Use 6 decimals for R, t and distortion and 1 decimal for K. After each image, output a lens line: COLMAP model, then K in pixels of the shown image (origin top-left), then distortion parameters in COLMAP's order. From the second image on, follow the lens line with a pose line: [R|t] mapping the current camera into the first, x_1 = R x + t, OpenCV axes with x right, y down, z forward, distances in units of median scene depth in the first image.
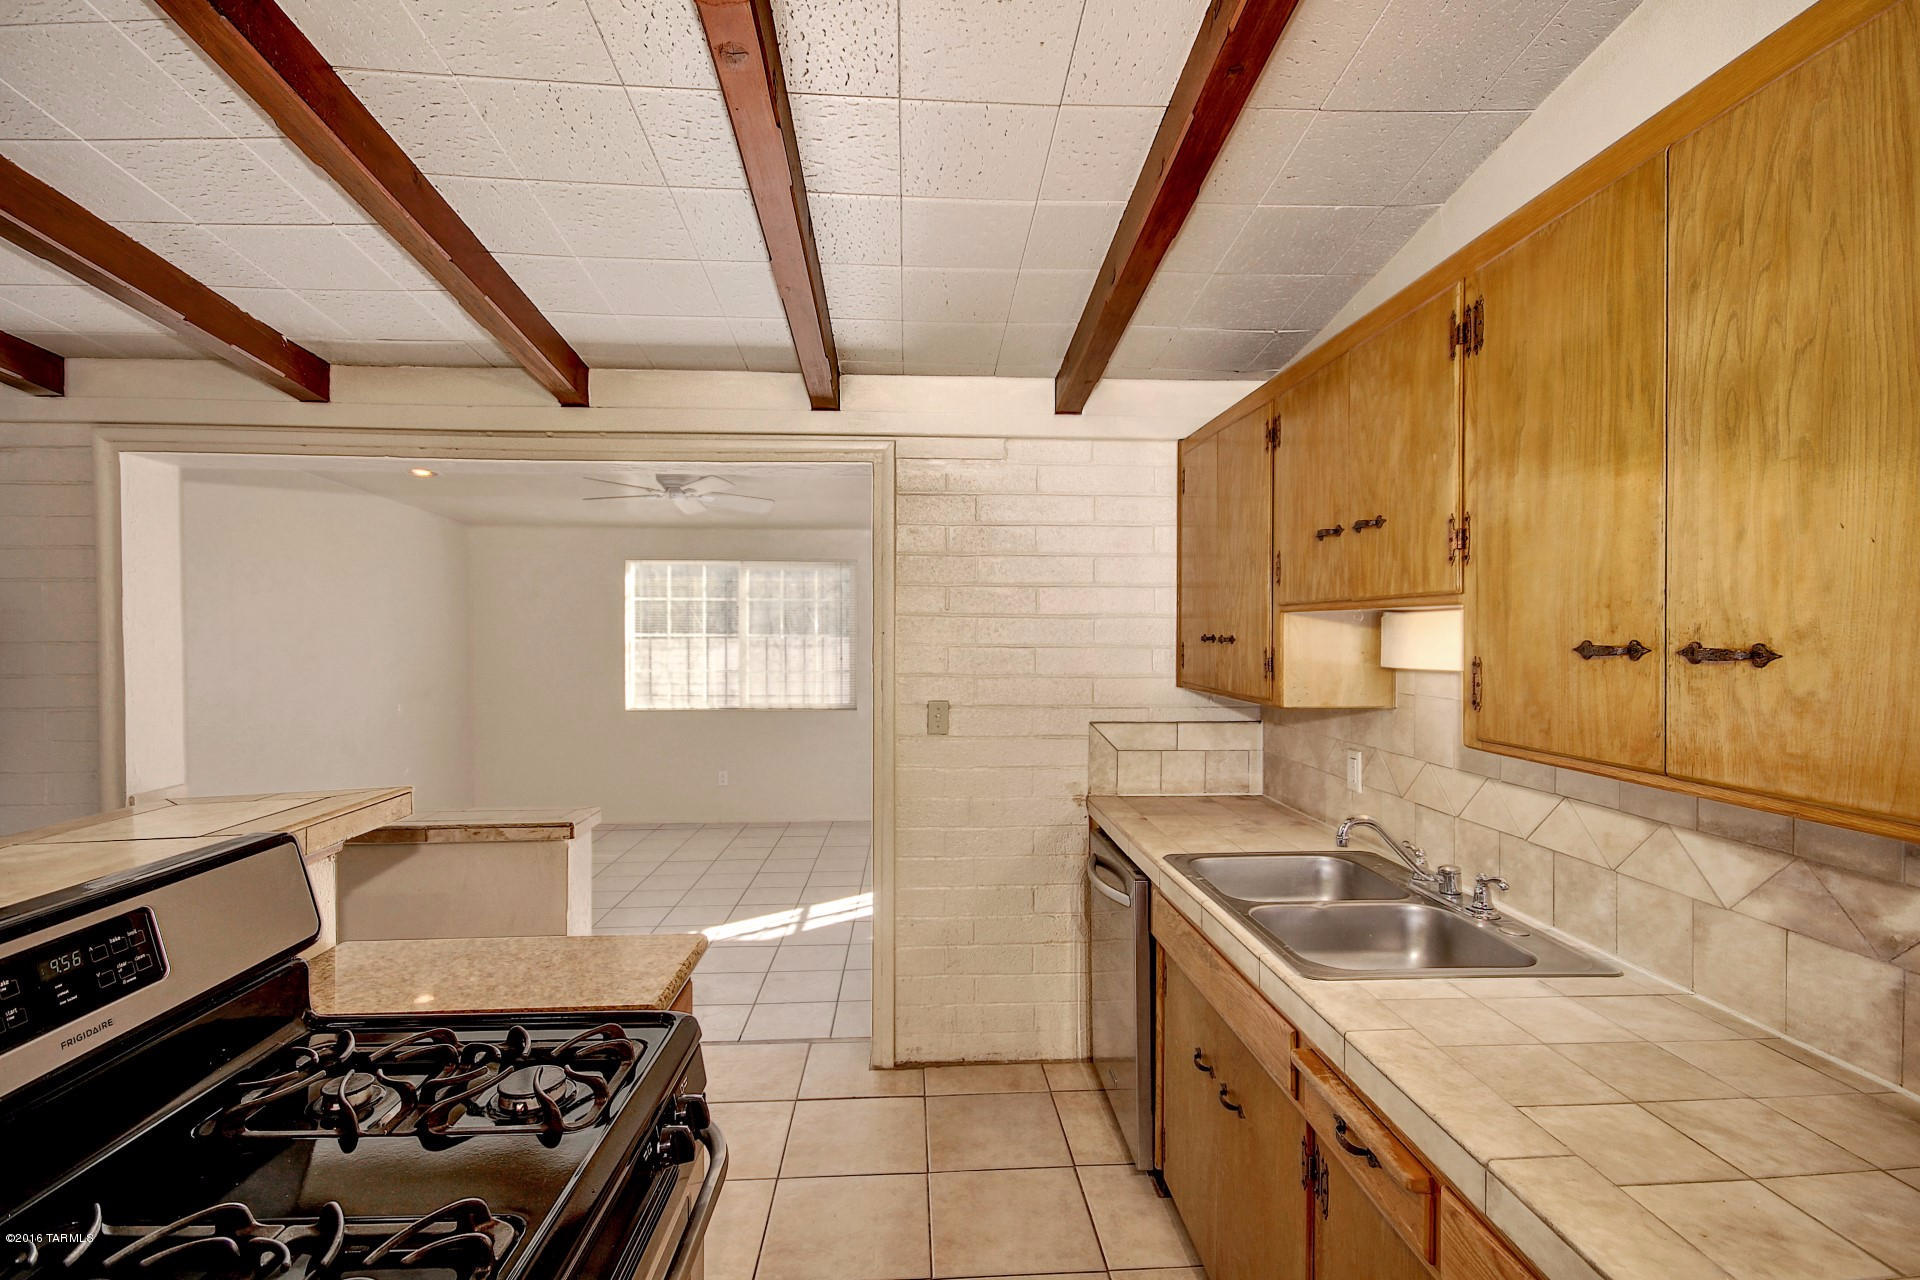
lens RADIAL K [[892.0, 0, 963.2], [0, 892.0, 644.5], [0, 0, 1]] dist [-0.001023, -0.001251]
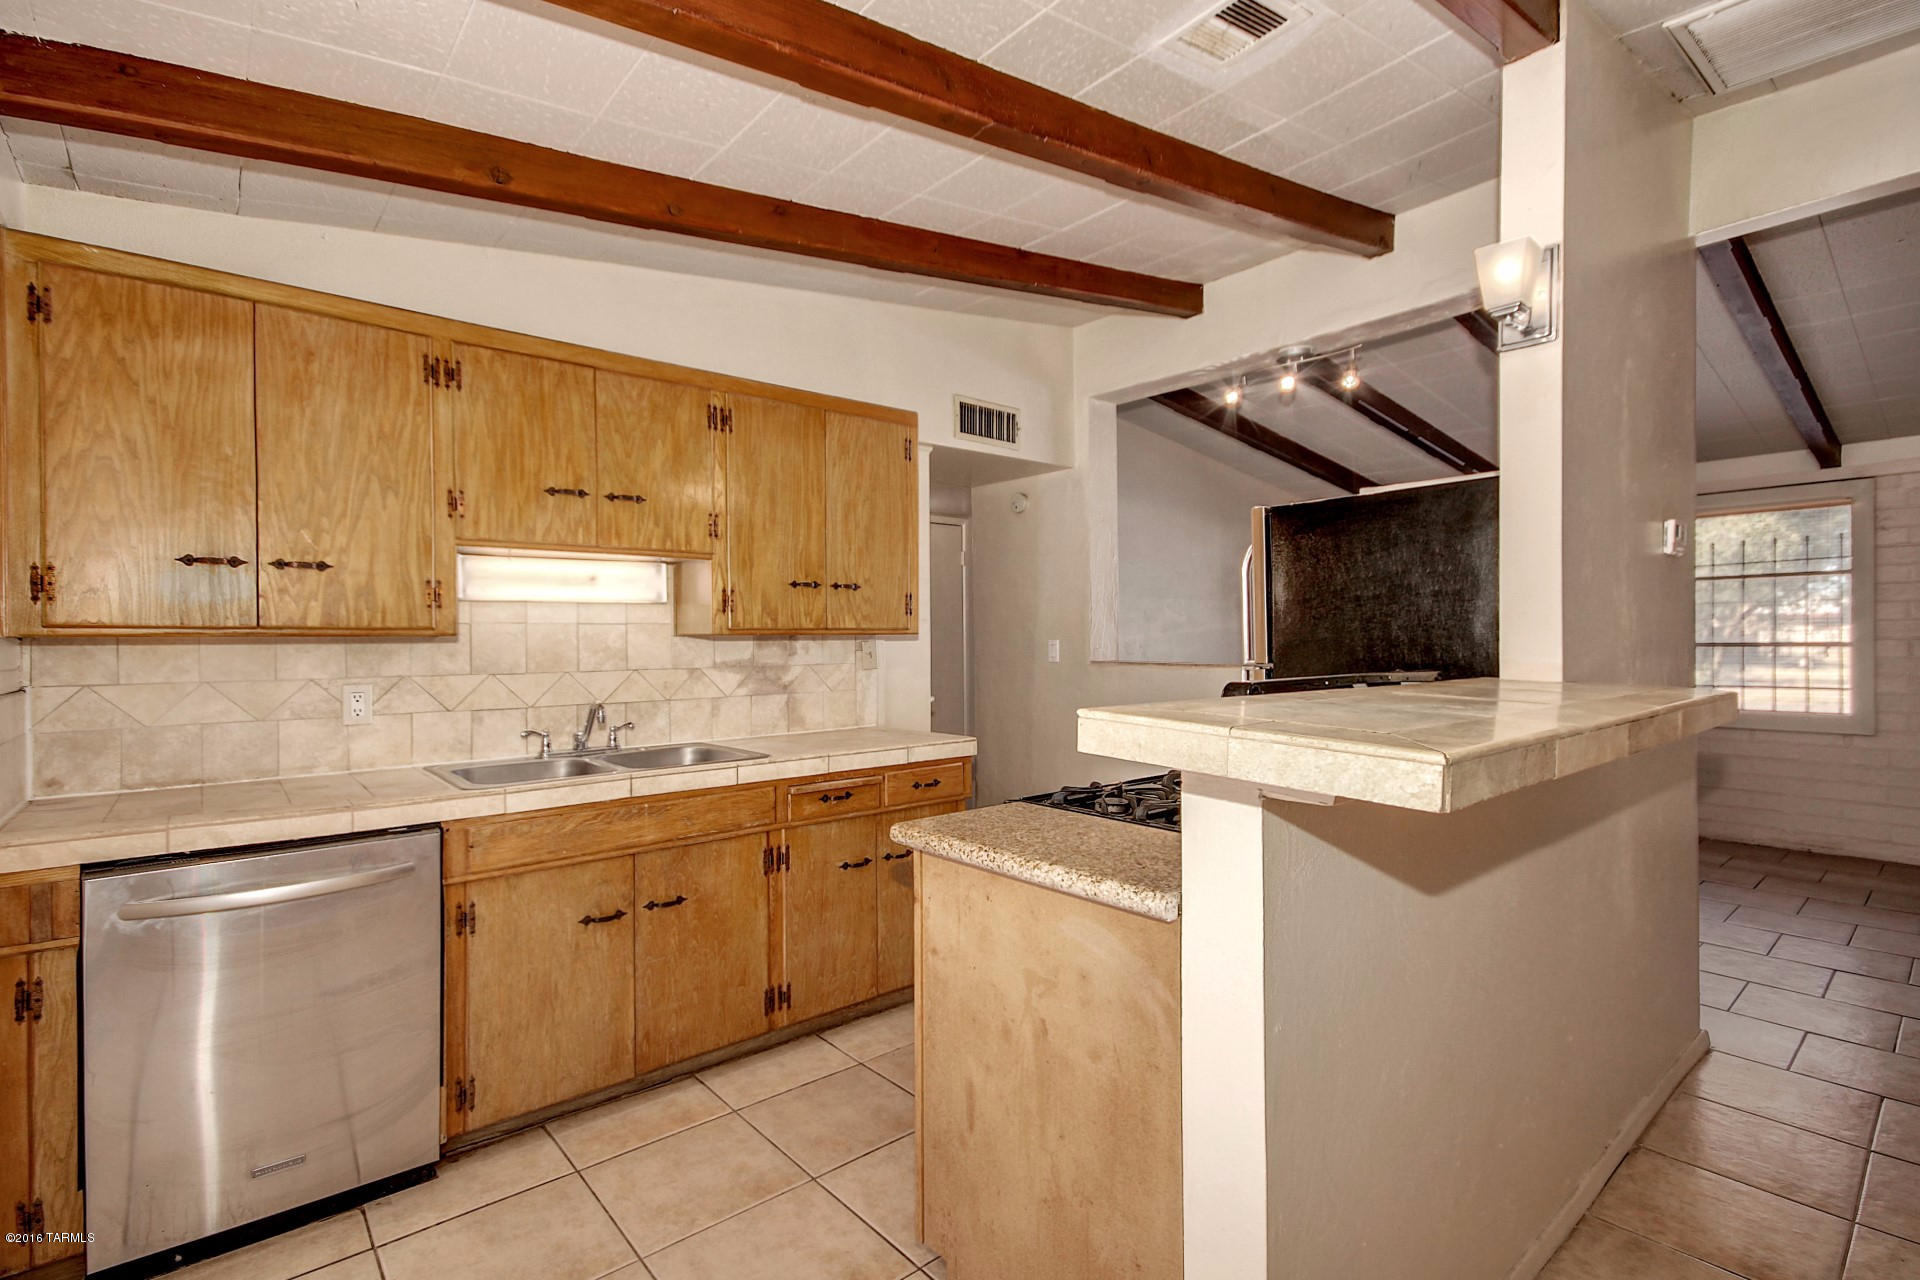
lens RADIAL K [[894.2, 0, 960.4], [0, 894.2, 646.8], [0, 0, 1]] dist [0.003226, 0.000967]
pose [[-0.599934, -0.002633, 0.800045, -0.714012], [0.019754, 0.999641, 0.018103, 0.064706], [-0.799805, 0.026664, -0.599667, 0.960314]]
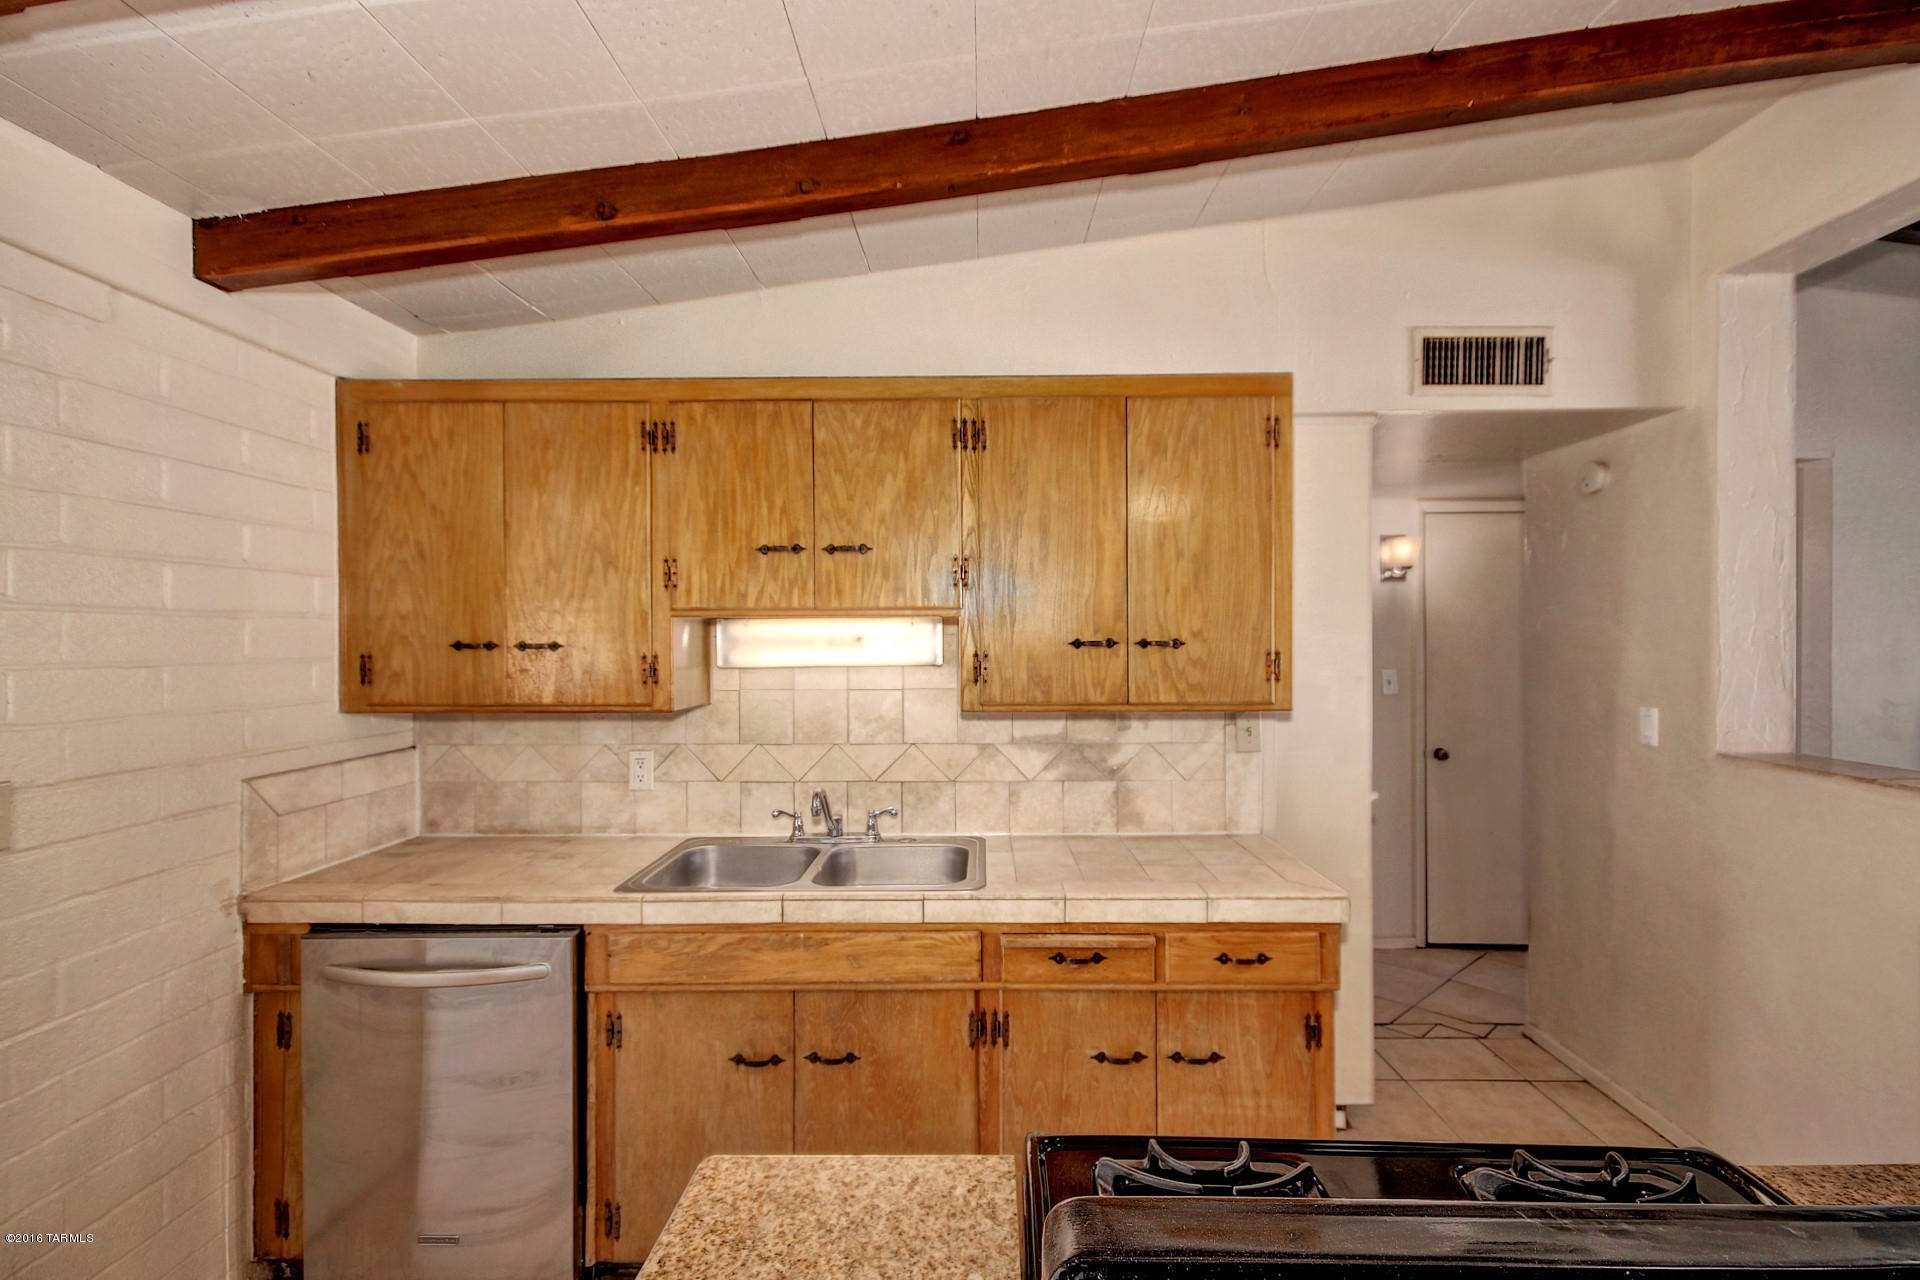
lens RADIAL K [[907.6, 0, 961.5], [0, 907.6, 647.2], [0, 0, 1]] dist [0.001291, 0.000504]
pose [[0.079745, -0.009939, 0.996766, -0.530714], [0.020161, 0.999762, 0.008356, -0.003134], [-0.996611, 0.019430, 0.079926, 0.488449]]
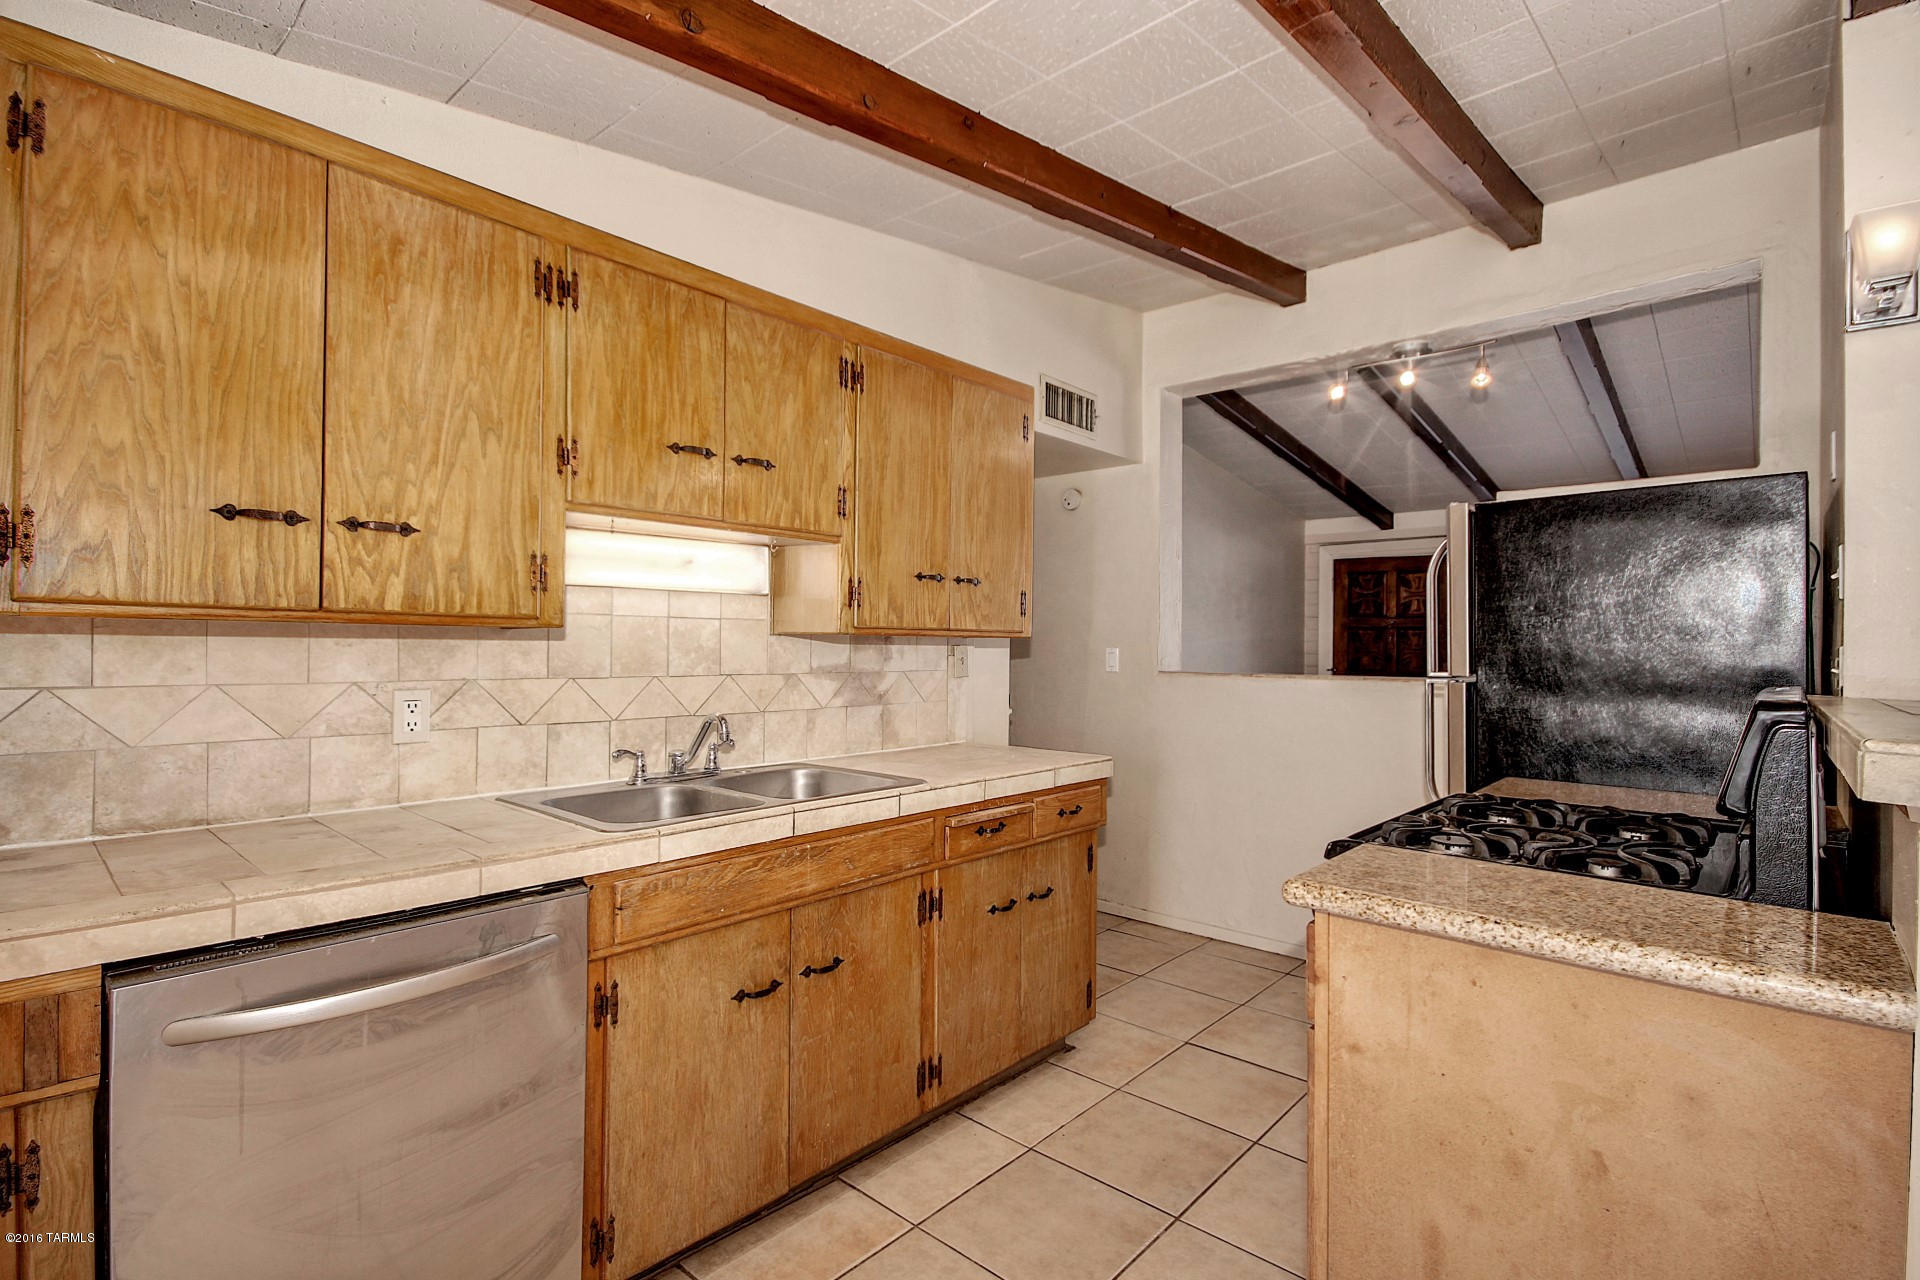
lens RADIAL K [[892.3, 0, 963.9], [0, 892.3, 647.2], [0, 0, 1]] dist [-0.001613, -0.000615]
pose [[-0.699602, -0.005030, 0.714515, -0.402651], [0.002954, 0.999946, 0.009931, 0.068673], [-0.714527, 0.009058, -0.699550, 1.084848]]
